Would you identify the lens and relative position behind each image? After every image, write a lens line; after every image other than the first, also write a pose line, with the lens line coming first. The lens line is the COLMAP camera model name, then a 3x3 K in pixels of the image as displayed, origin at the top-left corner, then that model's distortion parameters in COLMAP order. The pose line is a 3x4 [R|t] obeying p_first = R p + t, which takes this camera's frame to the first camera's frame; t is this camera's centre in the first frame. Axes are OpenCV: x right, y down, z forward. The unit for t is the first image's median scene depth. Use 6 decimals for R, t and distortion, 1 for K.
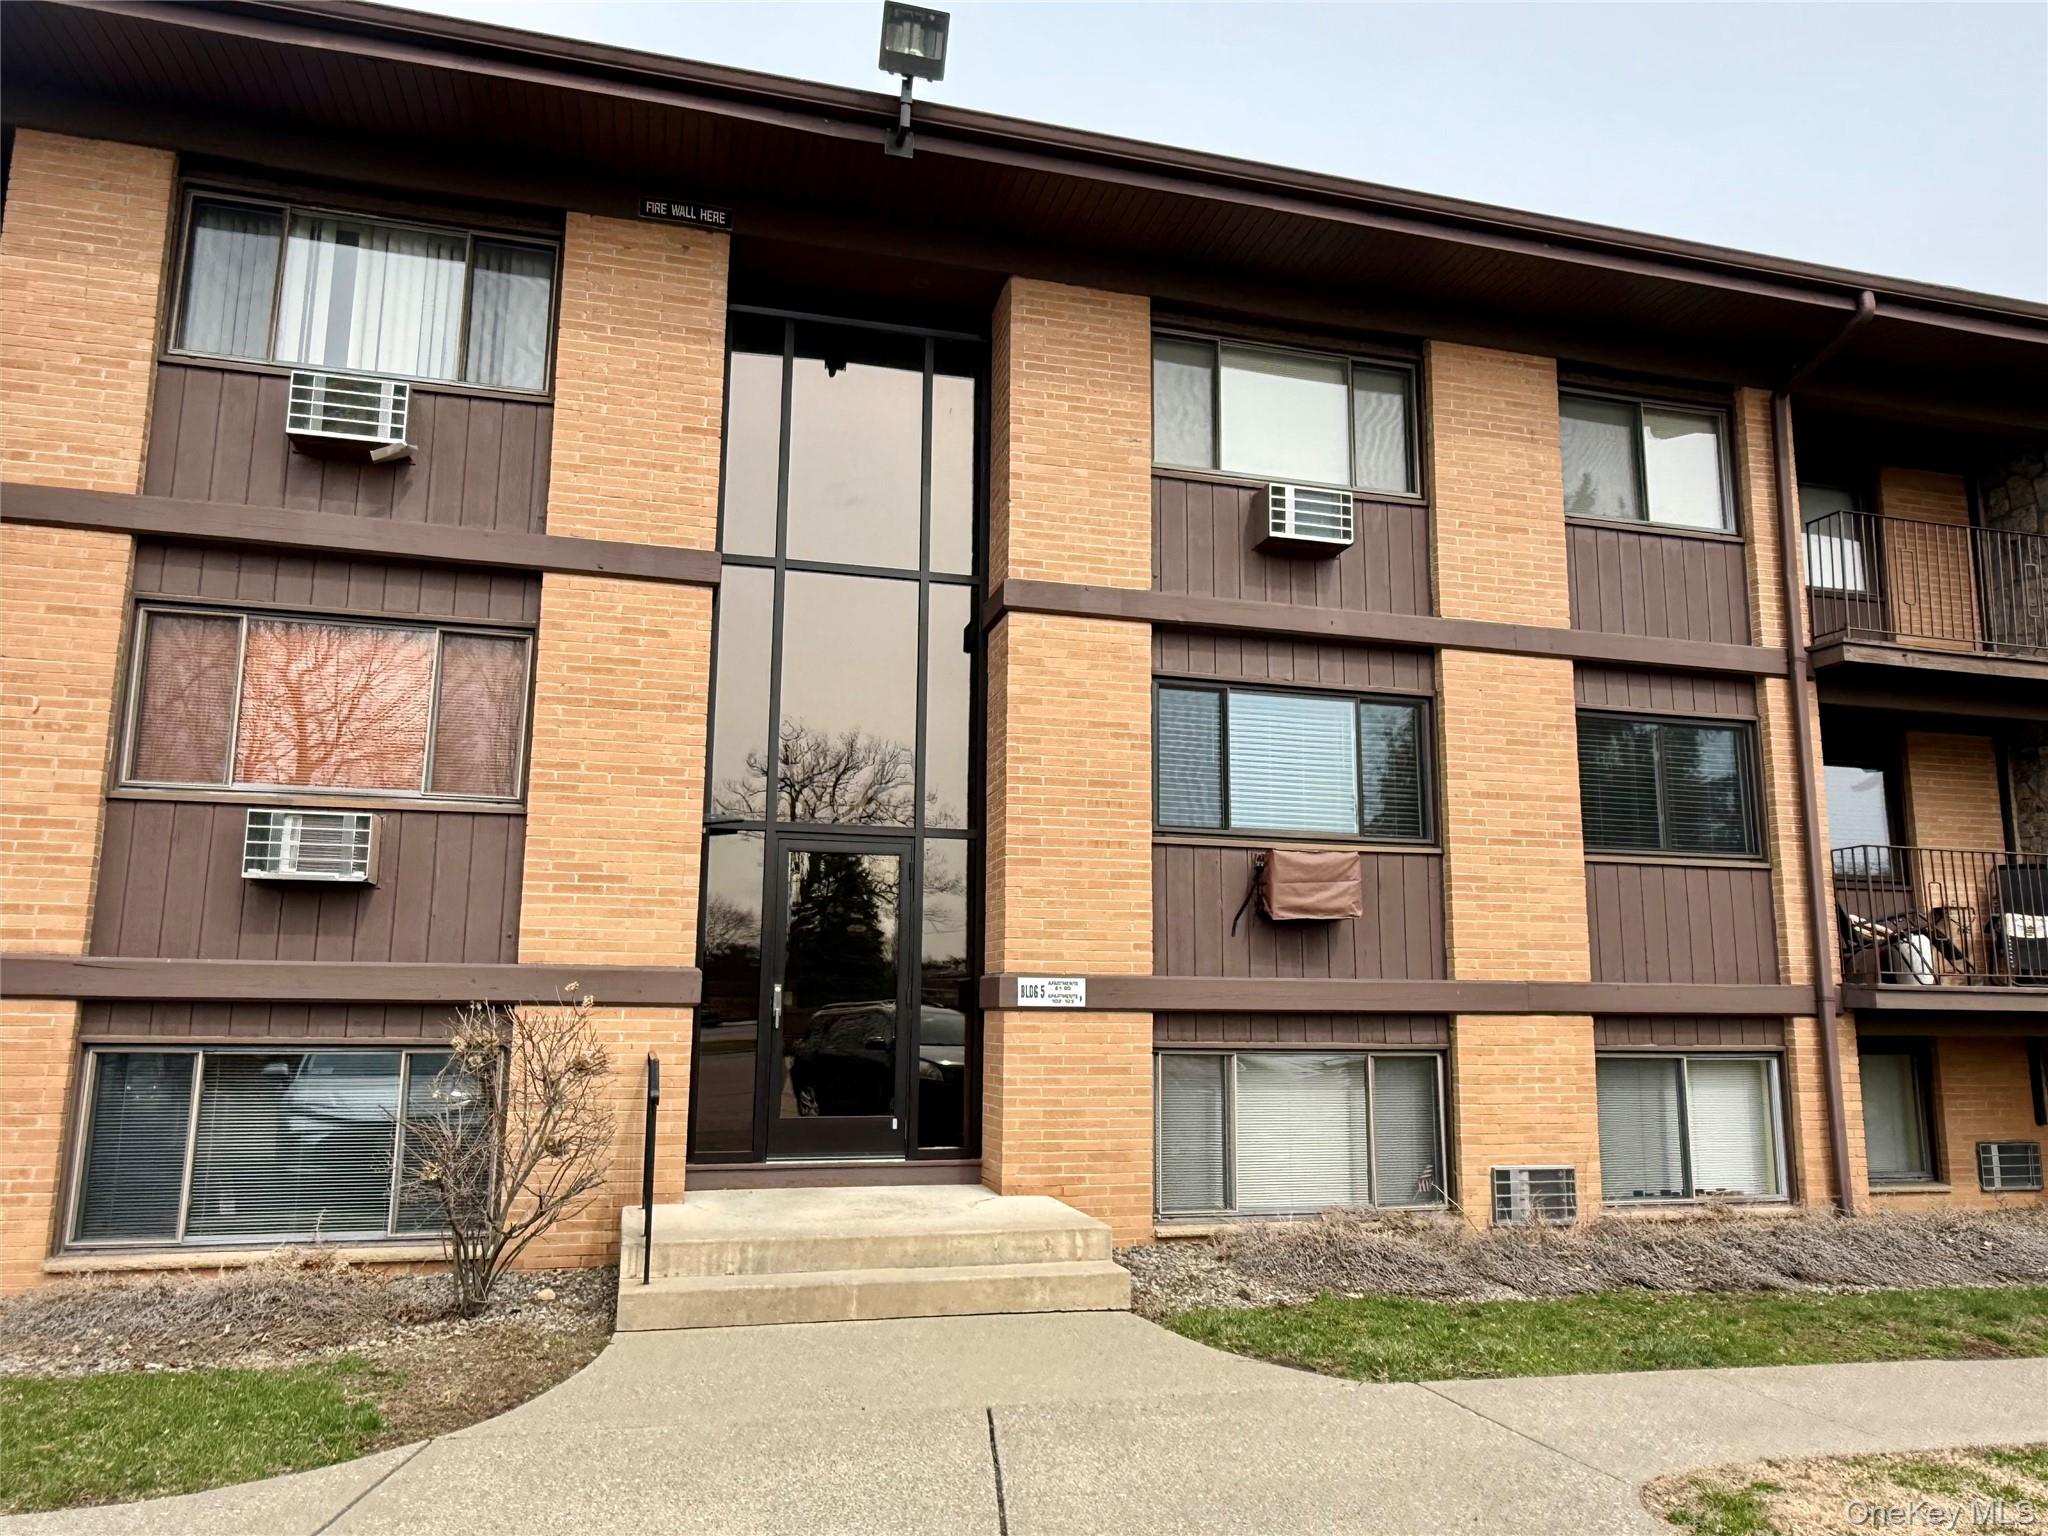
lens RADIAL K [[1417.9, 0, 1023.8], [0, 1417.9, 757.1], [0, 0, 1]] dist [-0.002267, -0.005193]
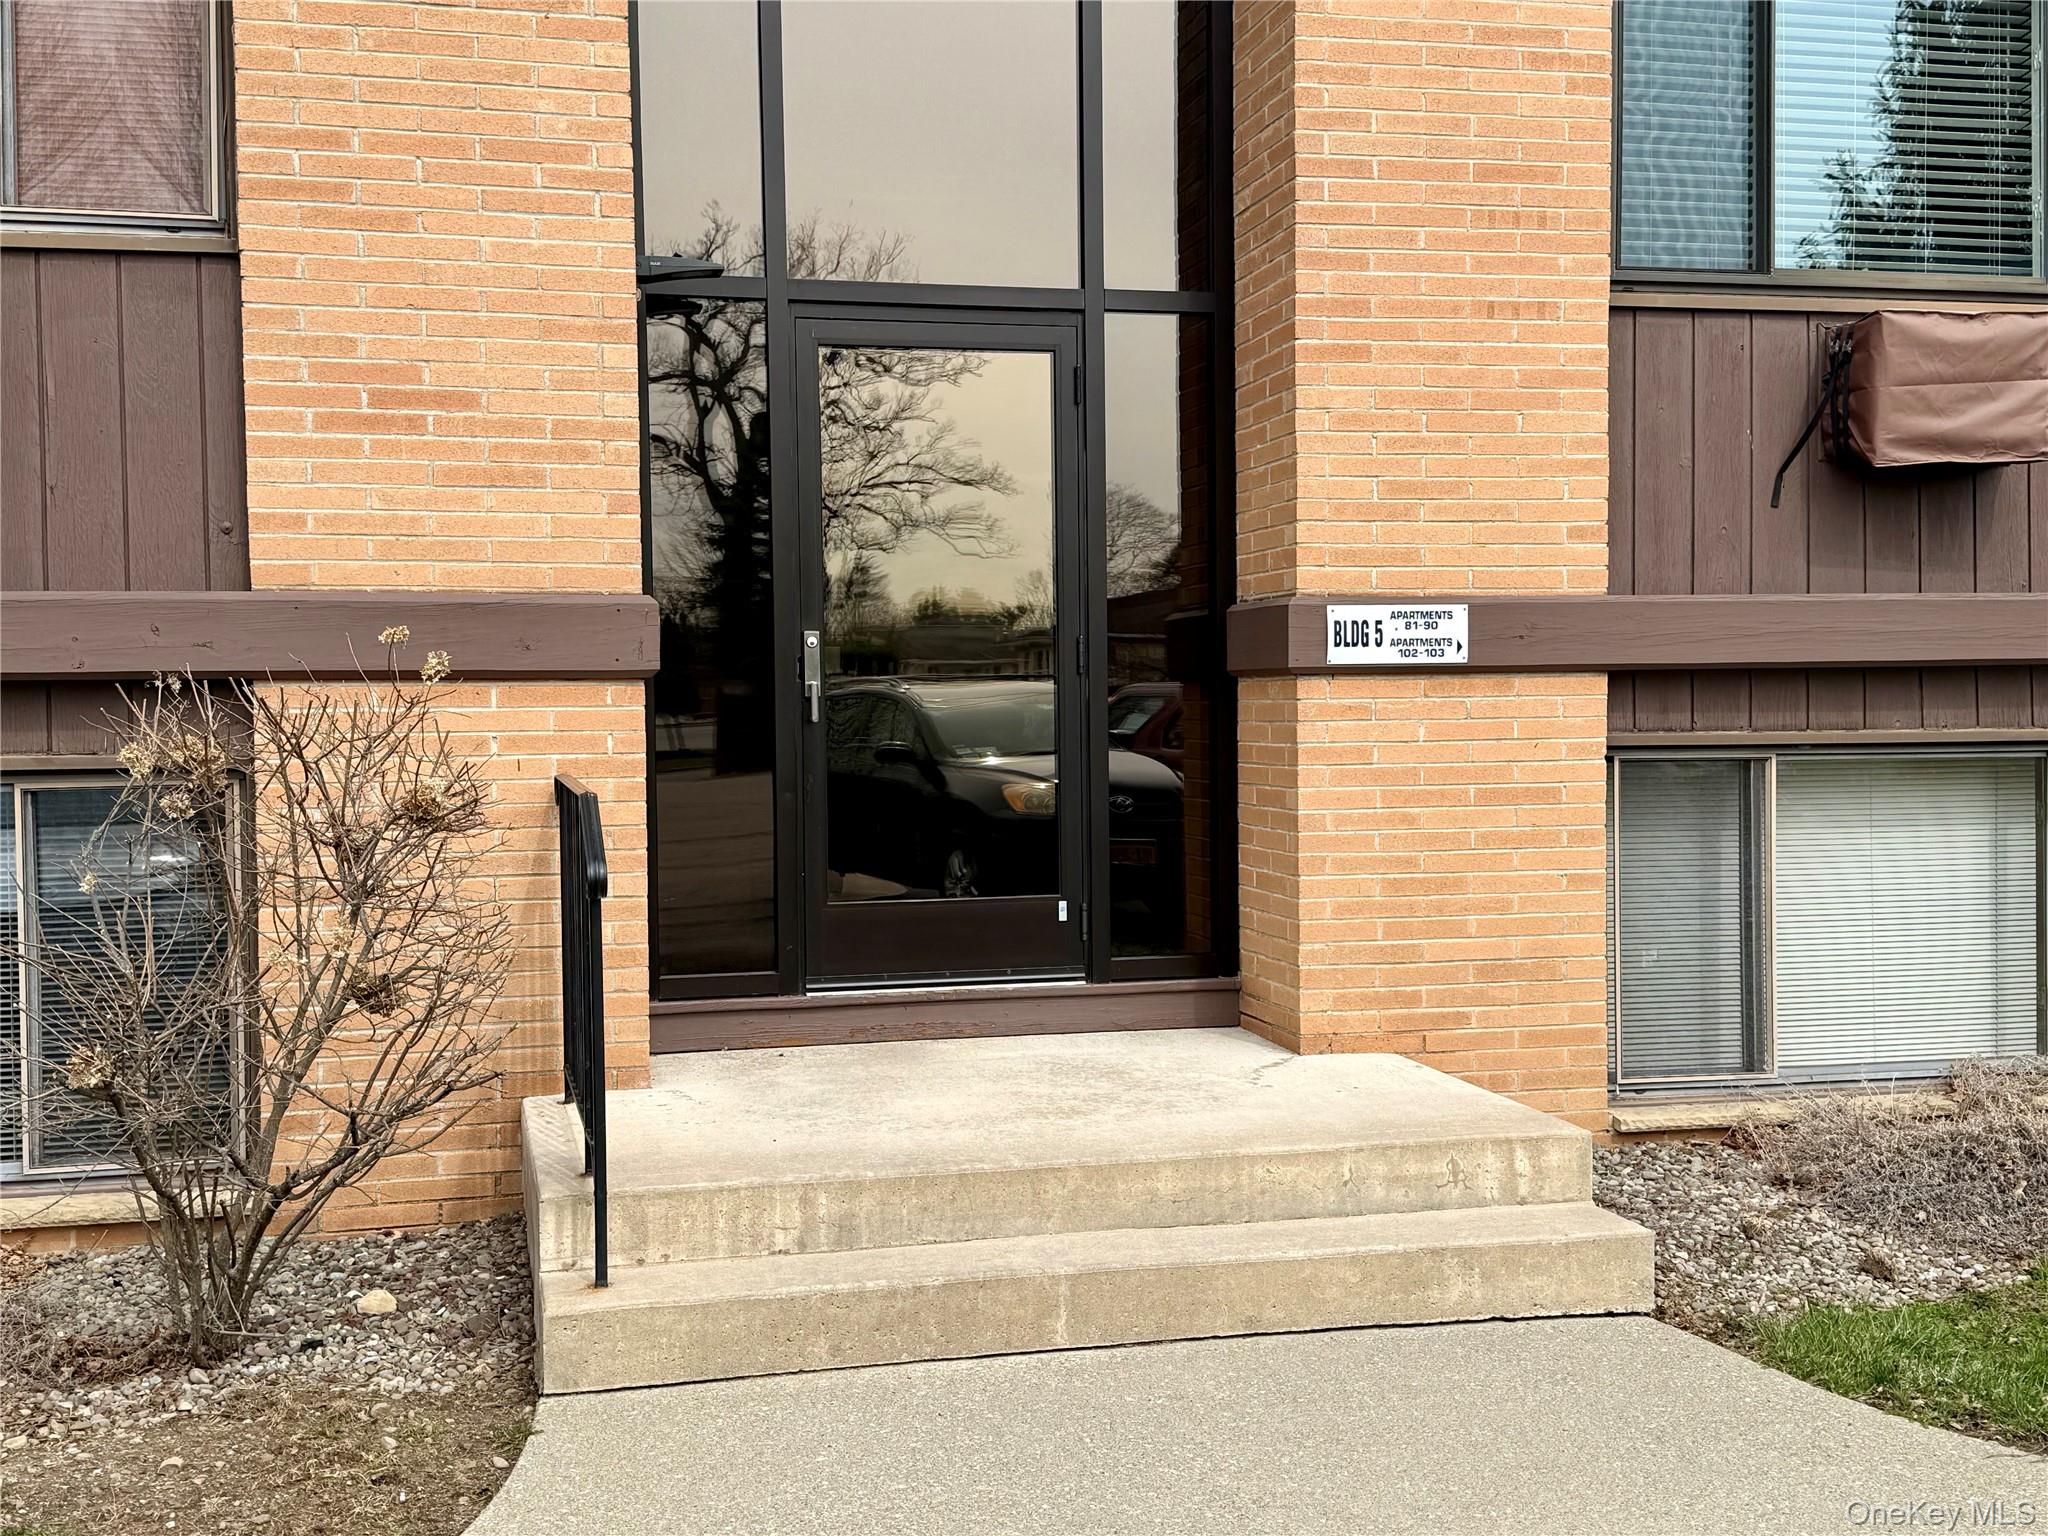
lens RADIAL K [[2383.9, 0, 1027.8], [0, 2383.9, 771.6], [0, 0, 1]] dist [0.098865, 0.000000]
pose [[0.999286, -0.018661, -0.032838, -0.083902], [0.025084, 0.977891, 0.207608, 0.047668], [0.028238, -0.208283, 0.977661, 0.238162]]
